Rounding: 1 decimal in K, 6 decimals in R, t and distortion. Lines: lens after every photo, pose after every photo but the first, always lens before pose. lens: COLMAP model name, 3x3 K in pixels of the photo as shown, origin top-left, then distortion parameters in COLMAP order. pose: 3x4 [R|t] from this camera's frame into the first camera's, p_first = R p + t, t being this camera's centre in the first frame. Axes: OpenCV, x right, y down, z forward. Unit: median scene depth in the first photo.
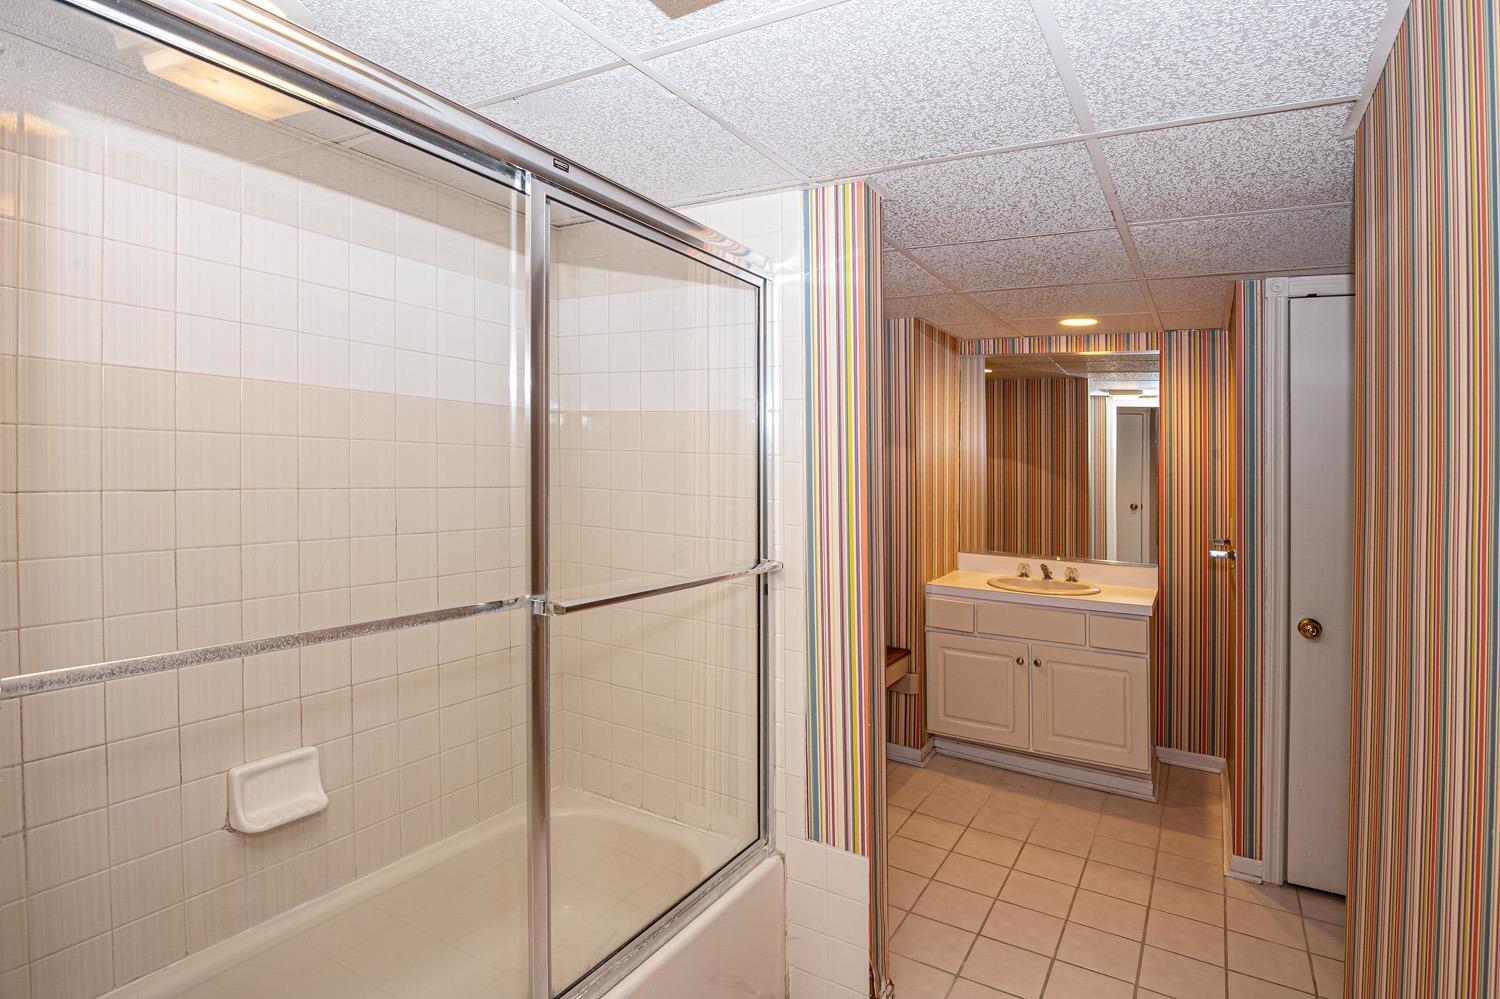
lens RADIAL K [[782.6, 0, 750.0], [0, 782.6, 499.5], [0, 0, 1]] dist [0.000650, -0.000260]
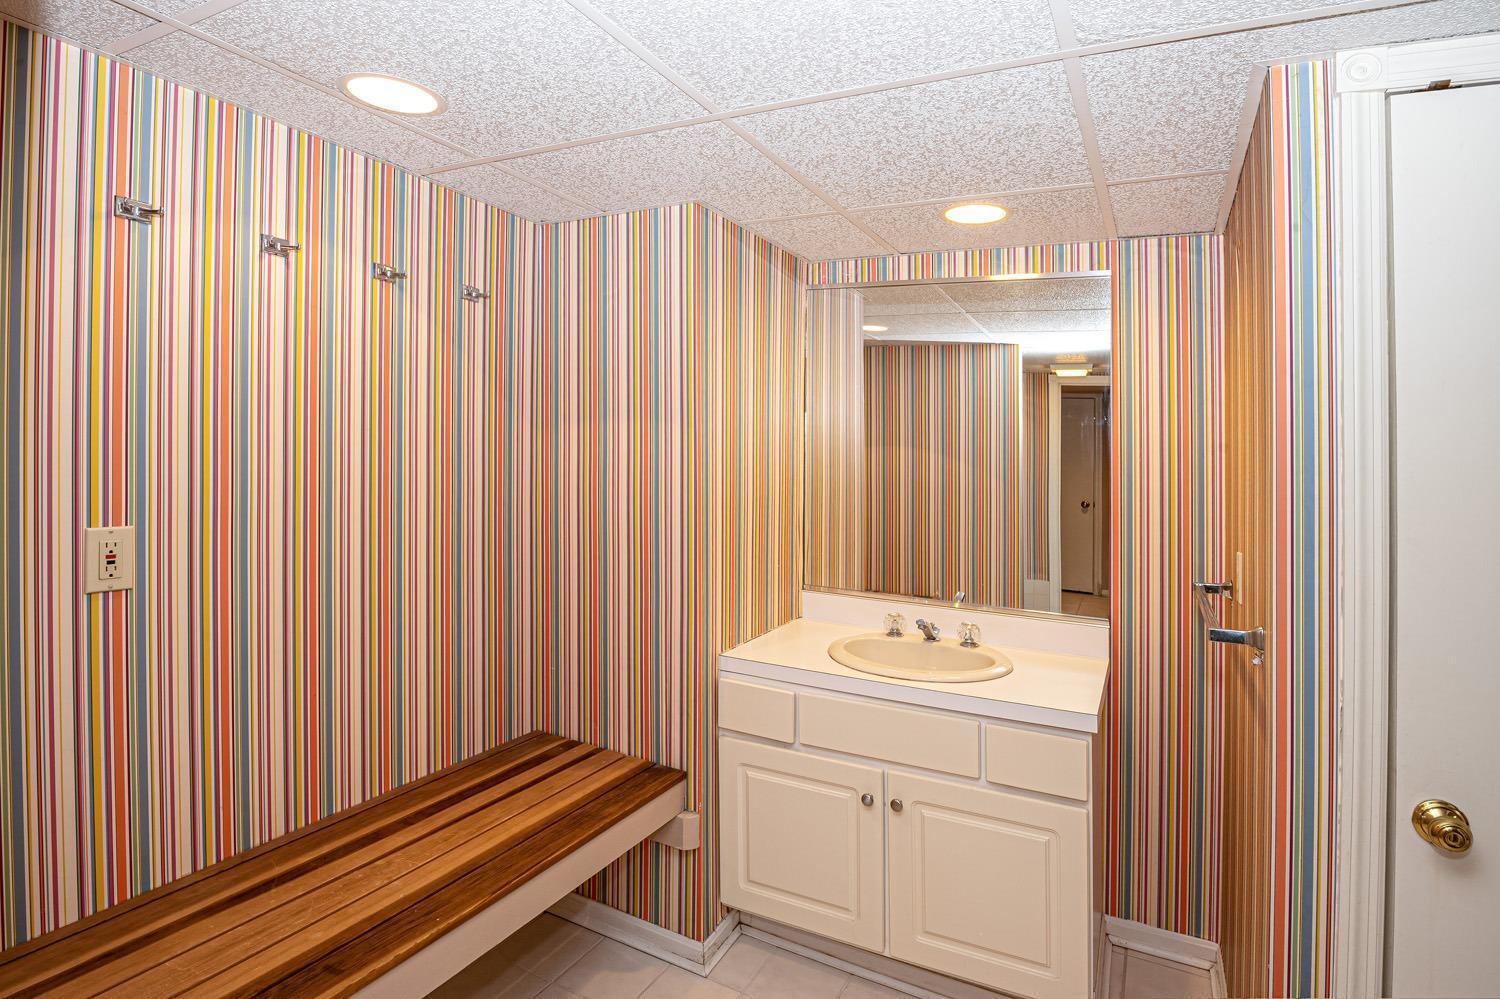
lens RADIAL K [[717.6, 0, 749.0], [0, 717.6, 483.4], [0, 0, 1]] dist [-0.010869, 0.000403]
pose [[0.999949, 0.003066, 0.009671, 0.237112], [-0.003006, 0.999976, -0.006275, -0.018717], [-0.009690, 0.006246, 0.999934, 0.448867]]
